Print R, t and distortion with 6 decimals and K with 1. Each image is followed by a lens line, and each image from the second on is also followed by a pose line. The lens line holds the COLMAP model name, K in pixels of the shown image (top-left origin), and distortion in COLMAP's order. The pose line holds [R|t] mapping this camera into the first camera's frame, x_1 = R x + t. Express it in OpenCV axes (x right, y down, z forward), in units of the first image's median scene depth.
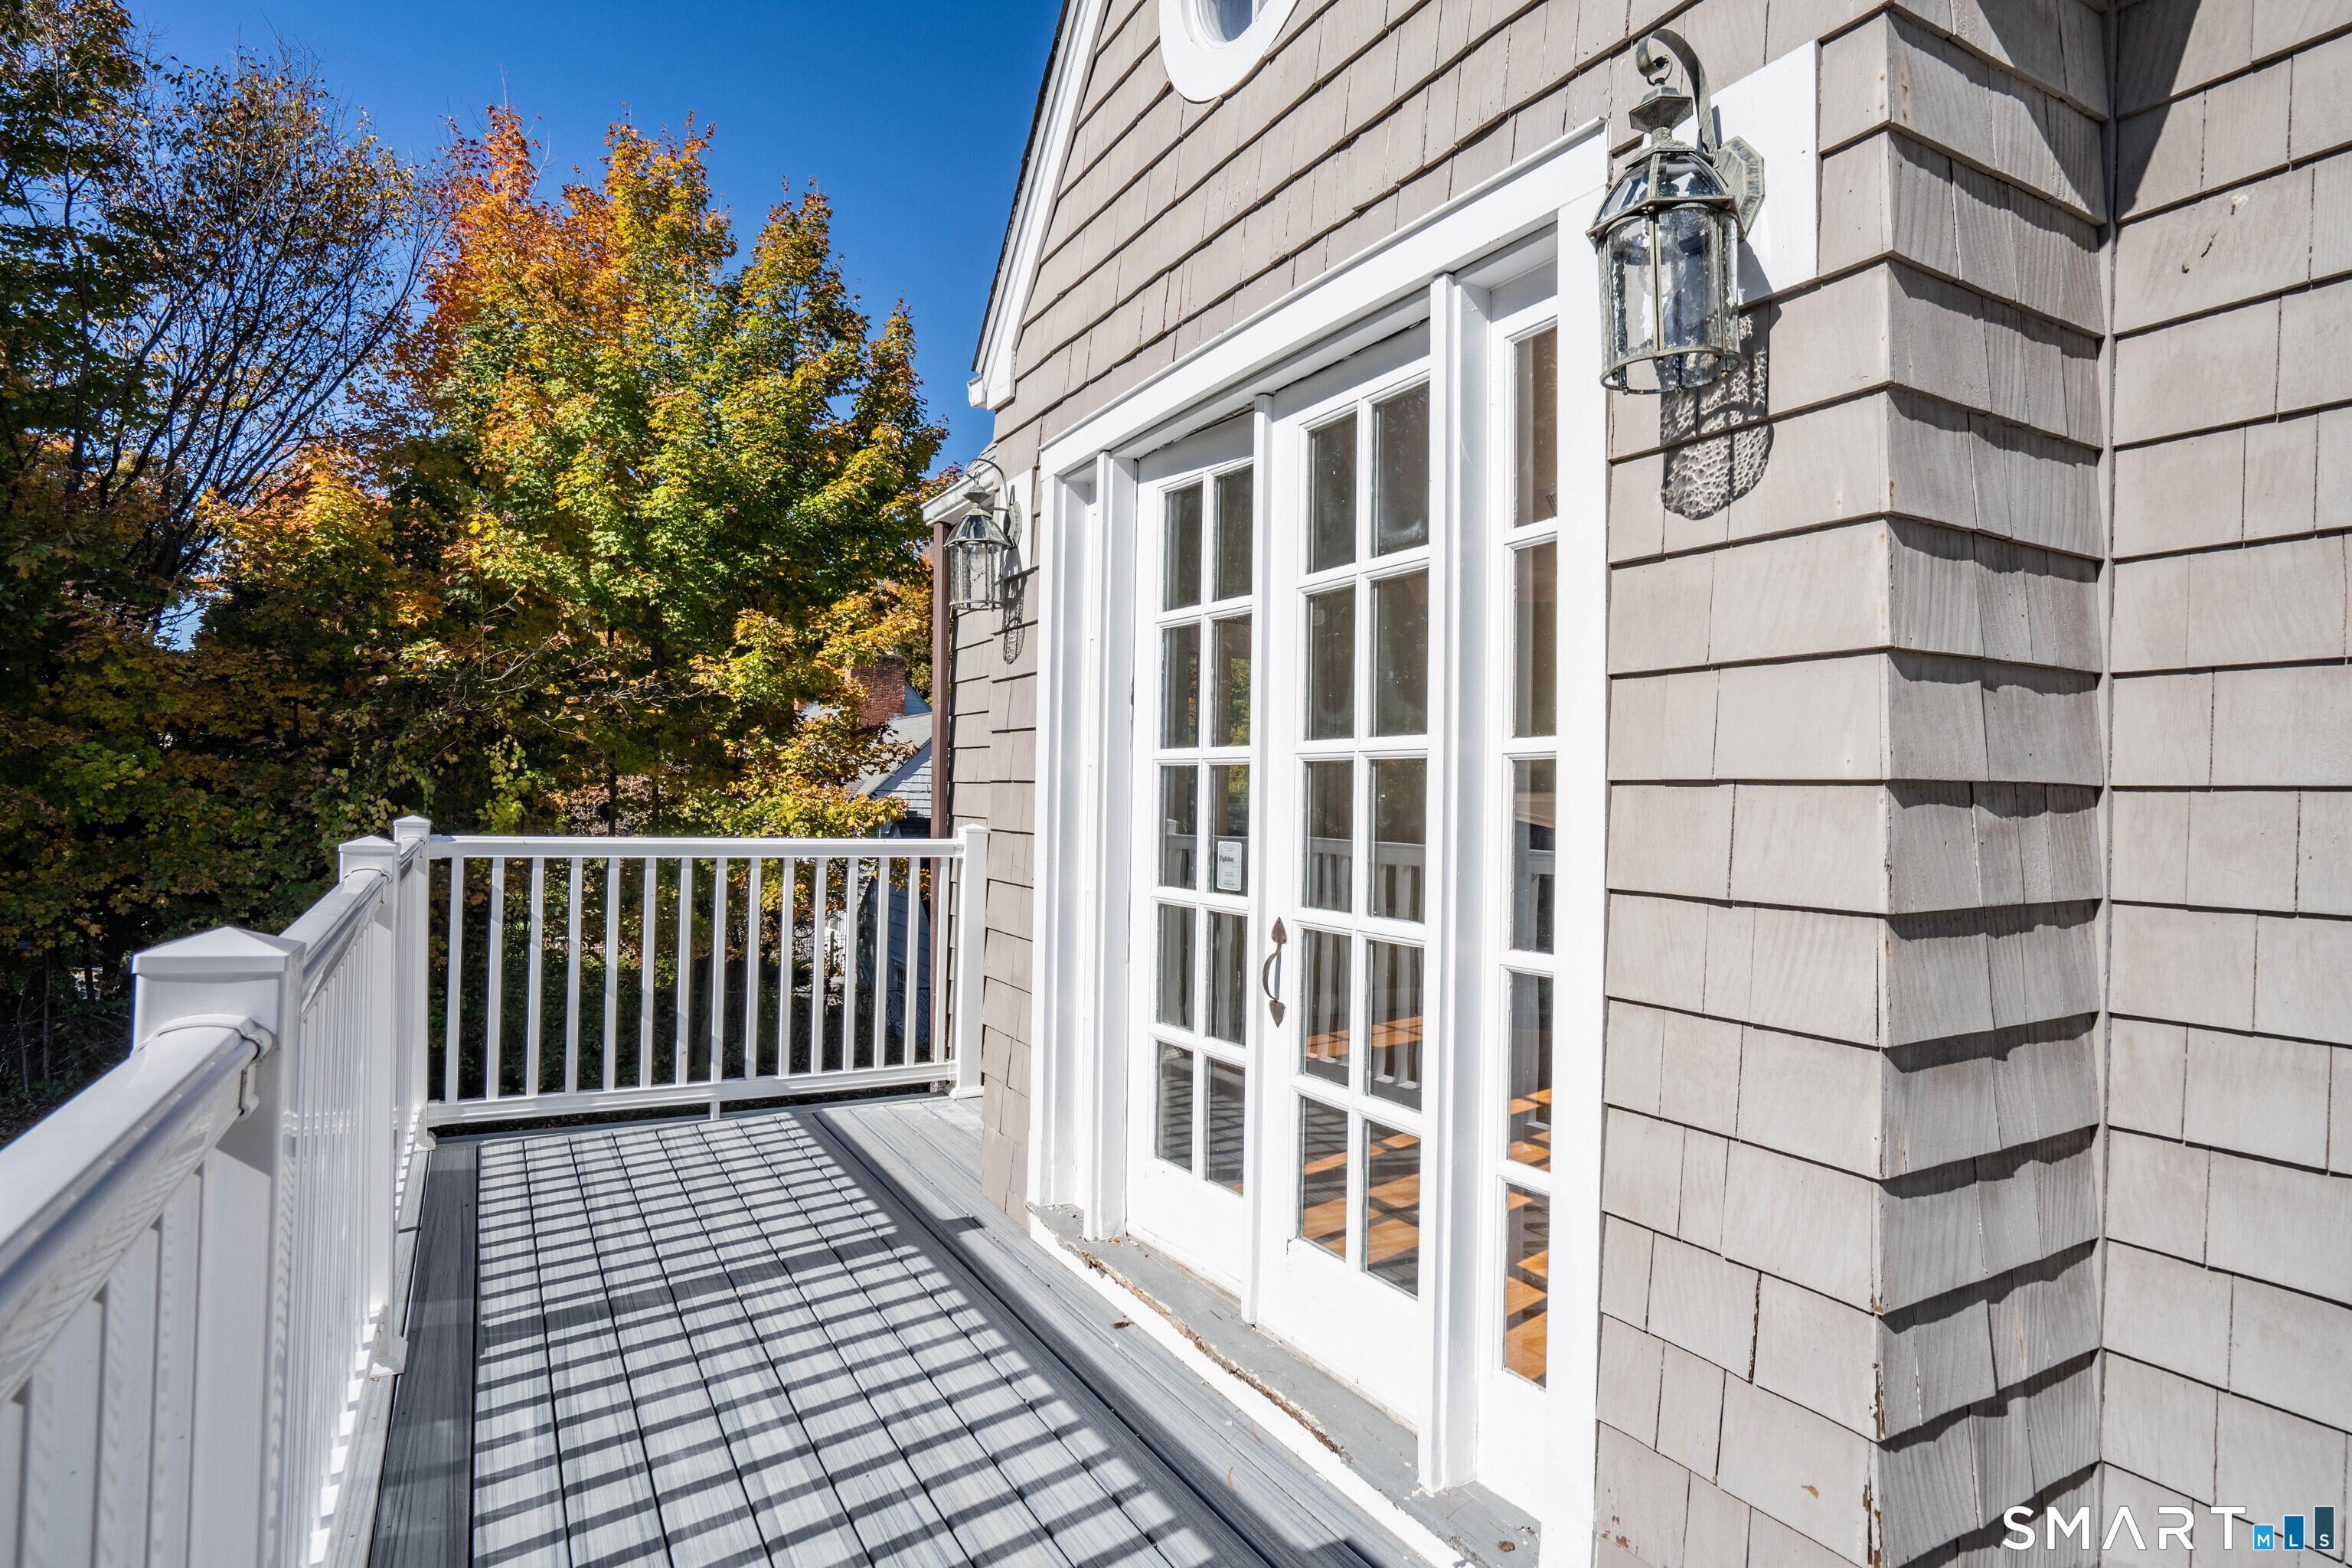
lens RADIAL K [[1169.9, 0, 1172.8], [0, 1169.9, 779.8], [0, 0, 1]] dist [0.000137, 0.000583]
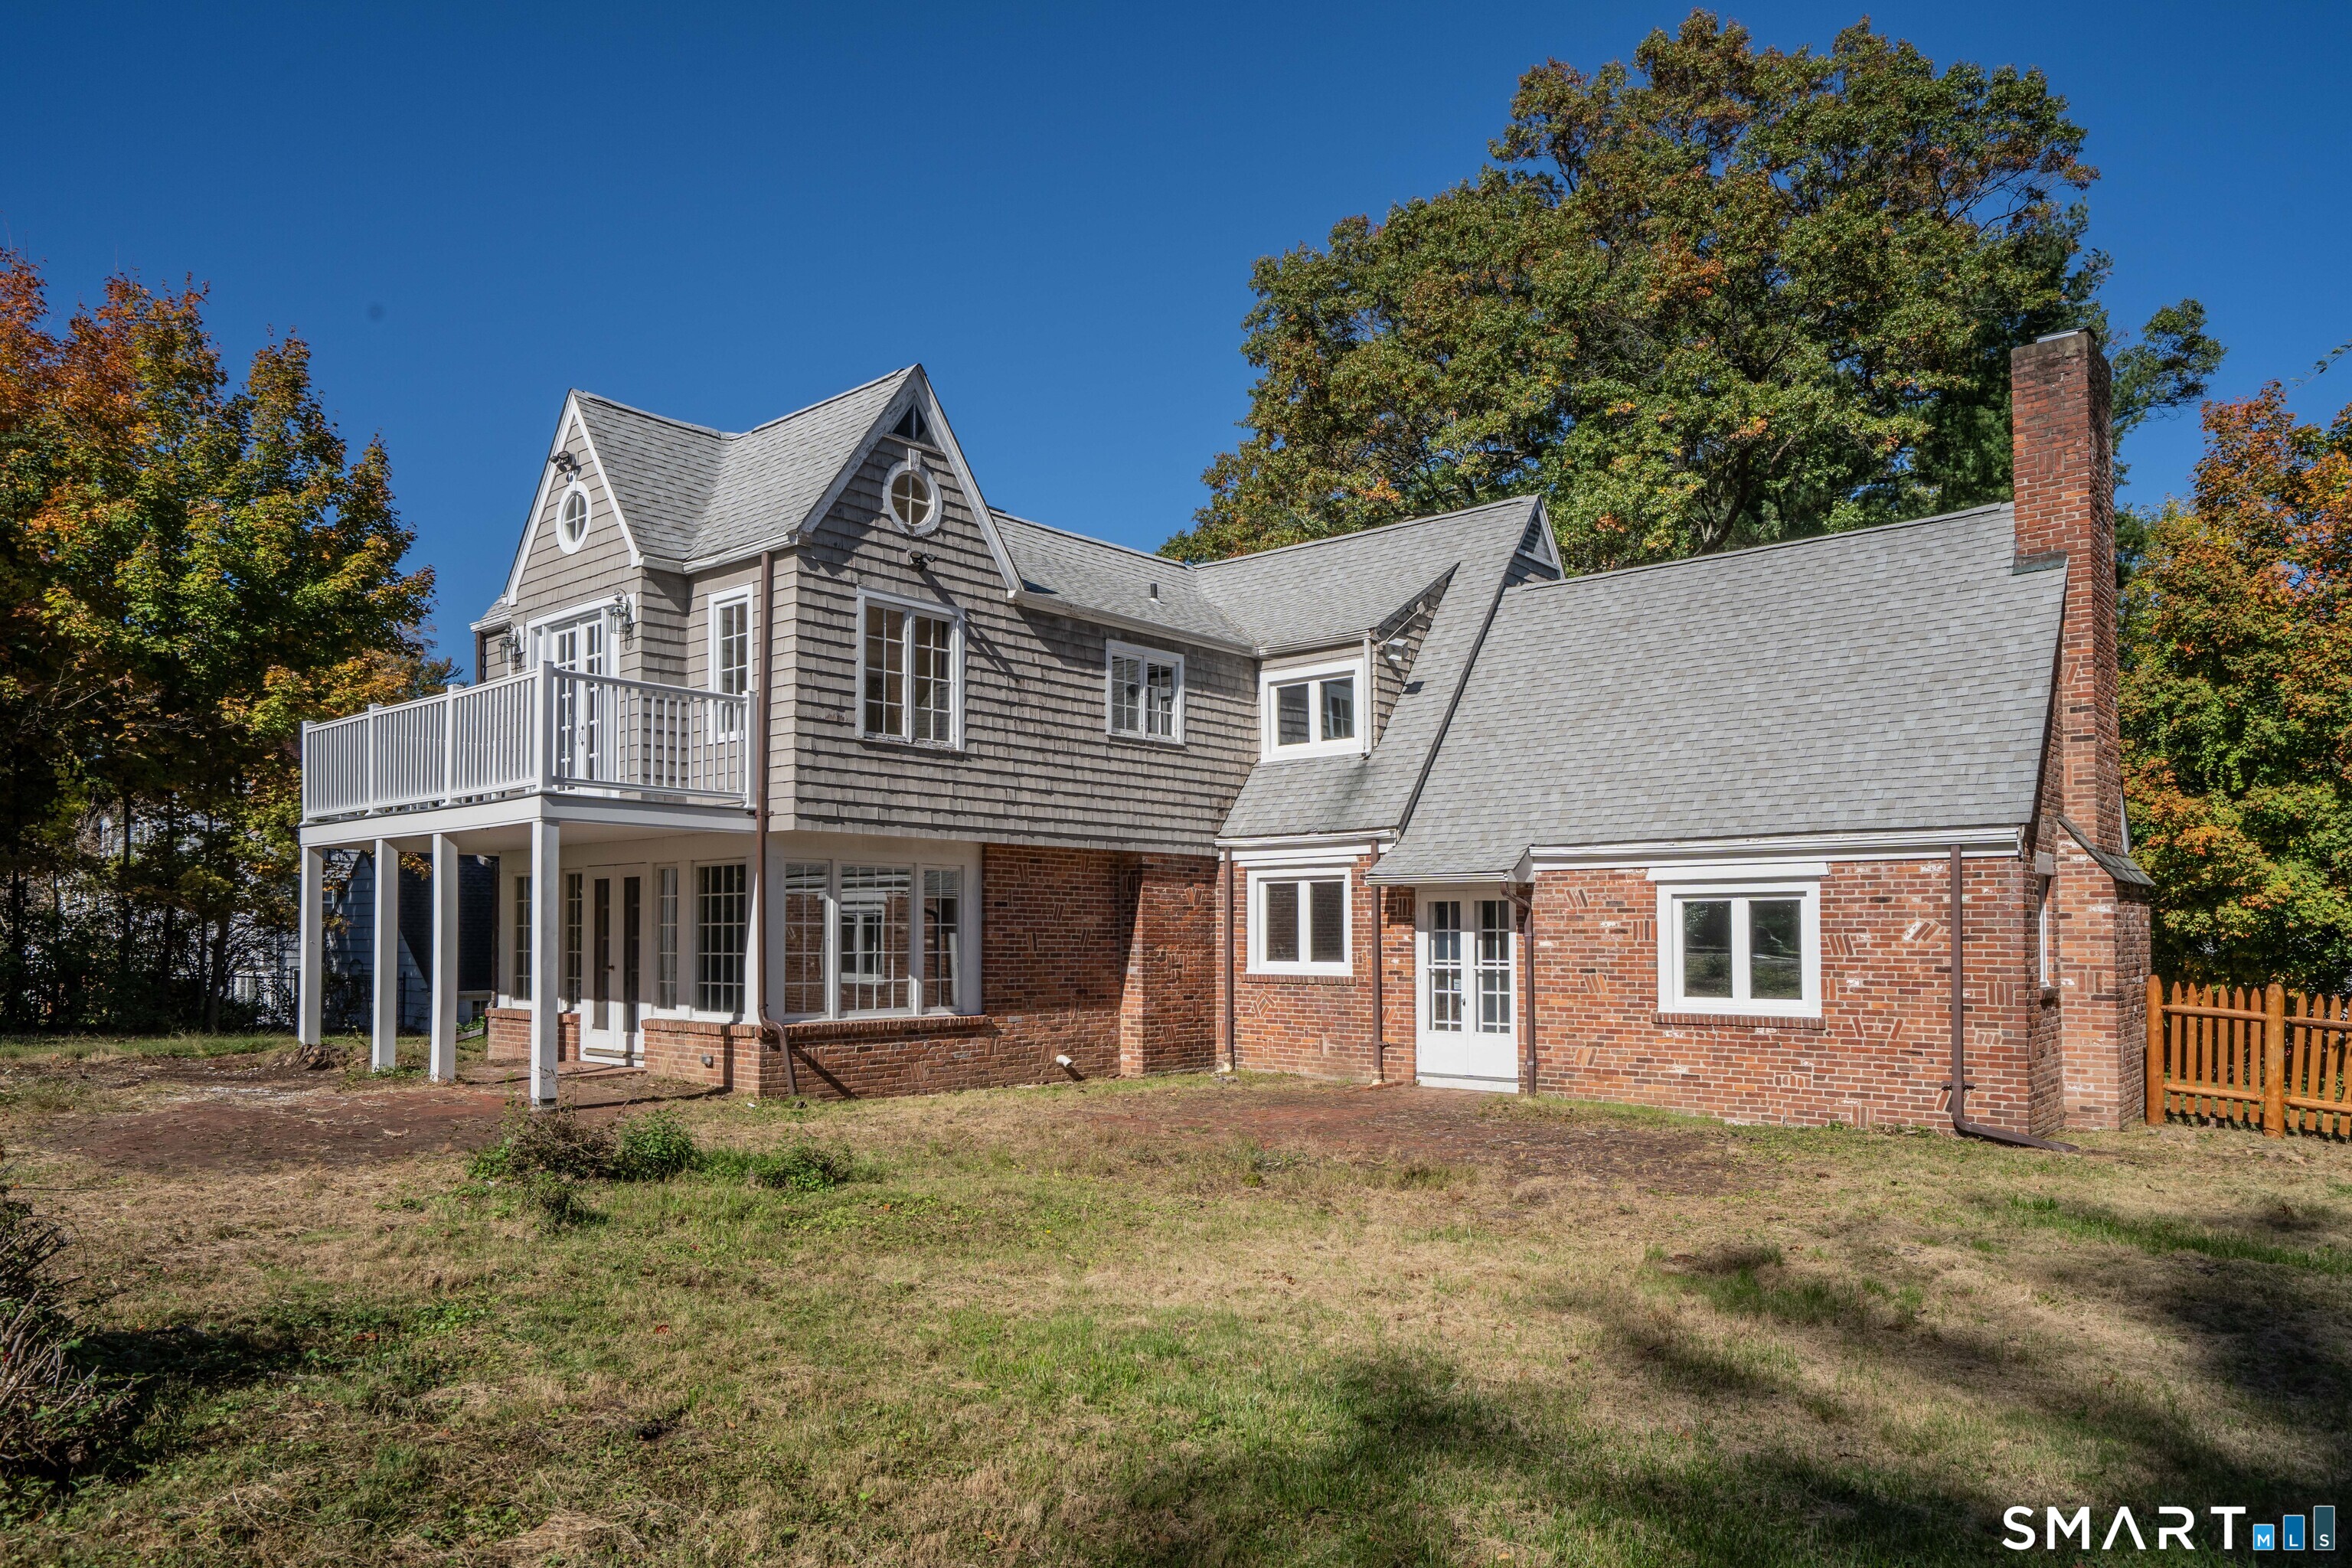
lens RADIAL K [[1490.5, 0, 1190.0], [0, 1490.5, 912.4], [0, 0, 1]] dist [0.008926, 0.003152]
pose [[0.943351, -0.012378, 0.331565, 0.069040], [0.015925, 0.999841, -0.007984, 0.168740], [-0.331413, 0.012812, 0.943399, -0.977525]]
